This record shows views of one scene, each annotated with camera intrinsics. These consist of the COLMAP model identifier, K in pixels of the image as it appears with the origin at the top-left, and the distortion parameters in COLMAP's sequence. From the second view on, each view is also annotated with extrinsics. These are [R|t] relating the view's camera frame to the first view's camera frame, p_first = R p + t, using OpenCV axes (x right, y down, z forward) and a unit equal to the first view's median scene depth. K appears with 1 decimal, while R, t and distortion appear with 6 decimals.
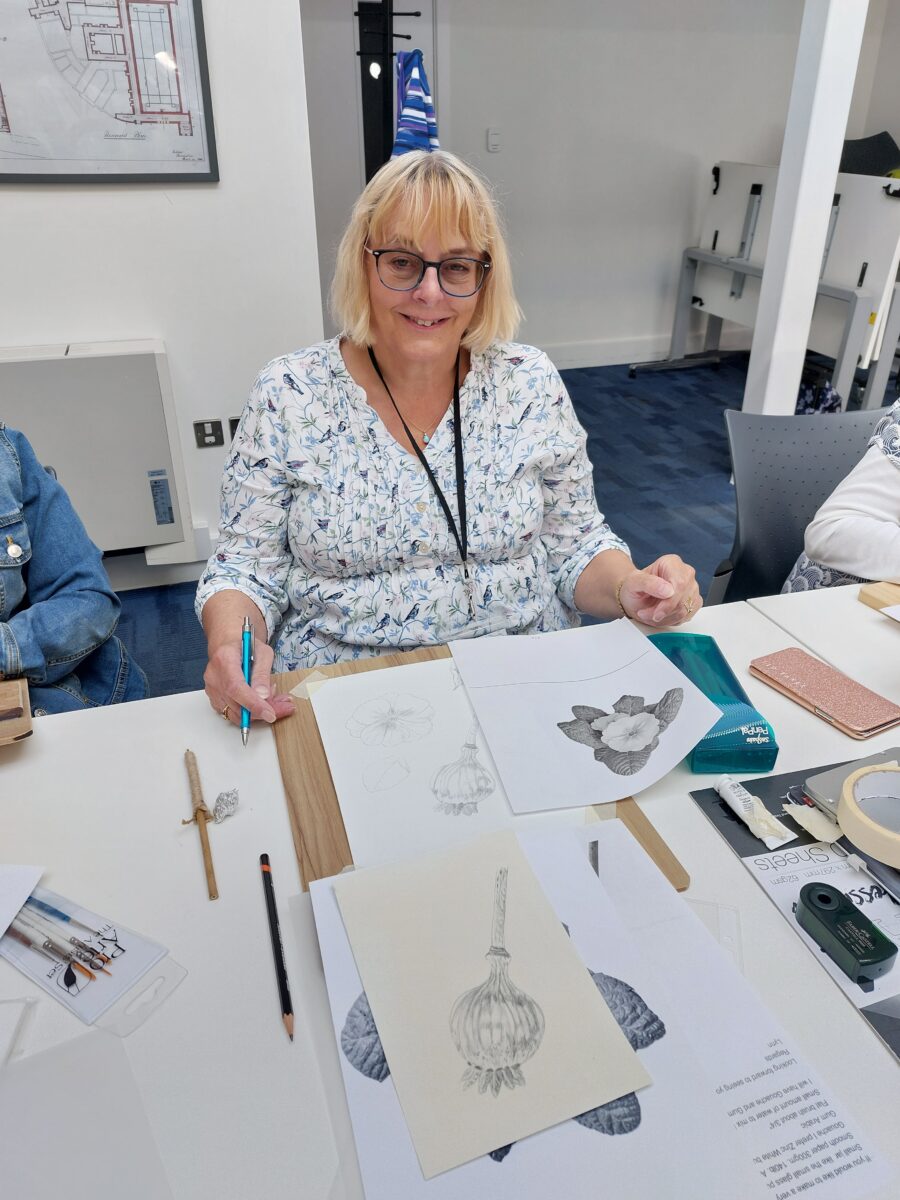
lens RADIAL K [[912.3, 0, 450.0], [0, 912.3, 600.0], [0, 0, 1]] dist [0.146904, -0.131740]
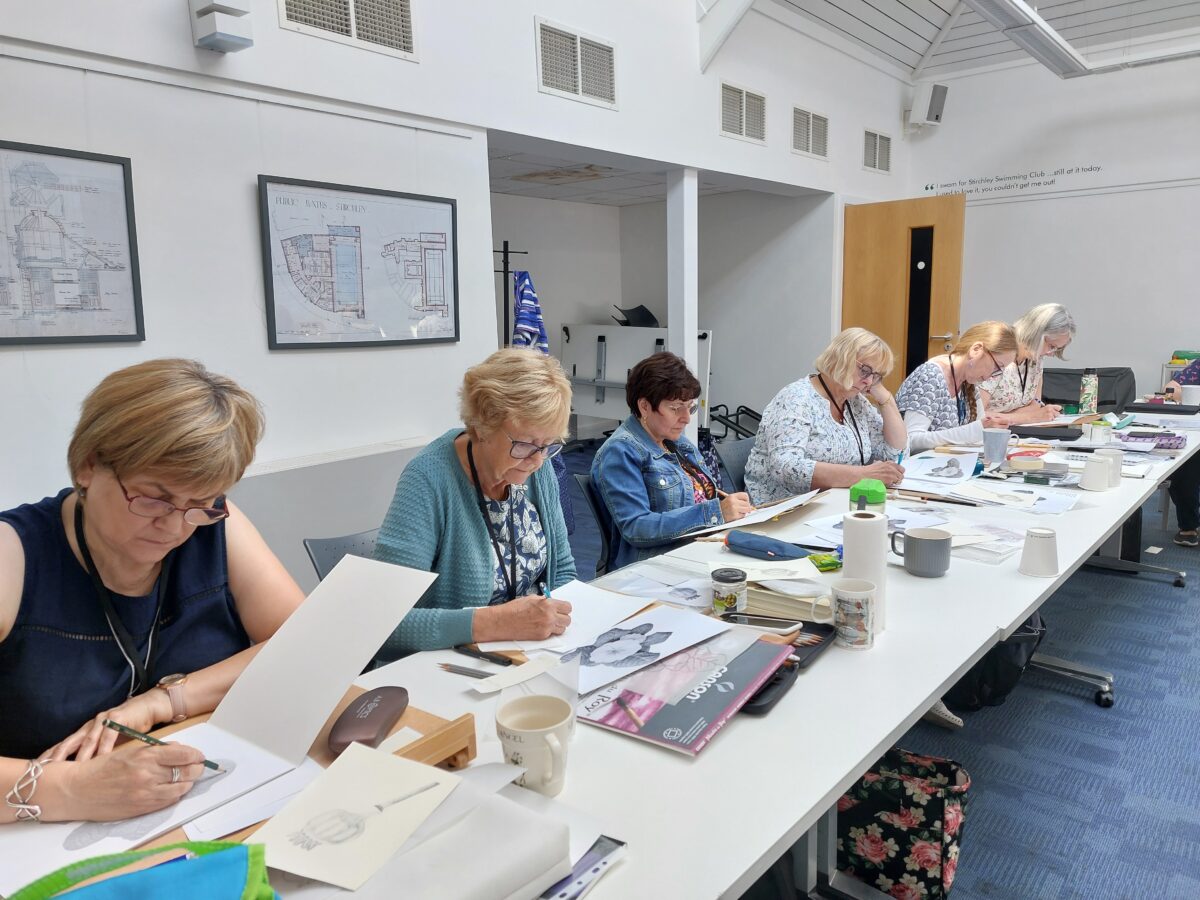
lens RADIAL K [[912.3, 0, 600.0], [0, 912.3, 450.0], [0, 0, 1]] dist [0.146904, -0.131740]
pose [[0.854059, -0.086011, 0.513016, -0.817589], [0.230419, 0.946753, -0.224868, 0.148811], [-0.466359, 0.310259, 0.828401, -0.373424]]
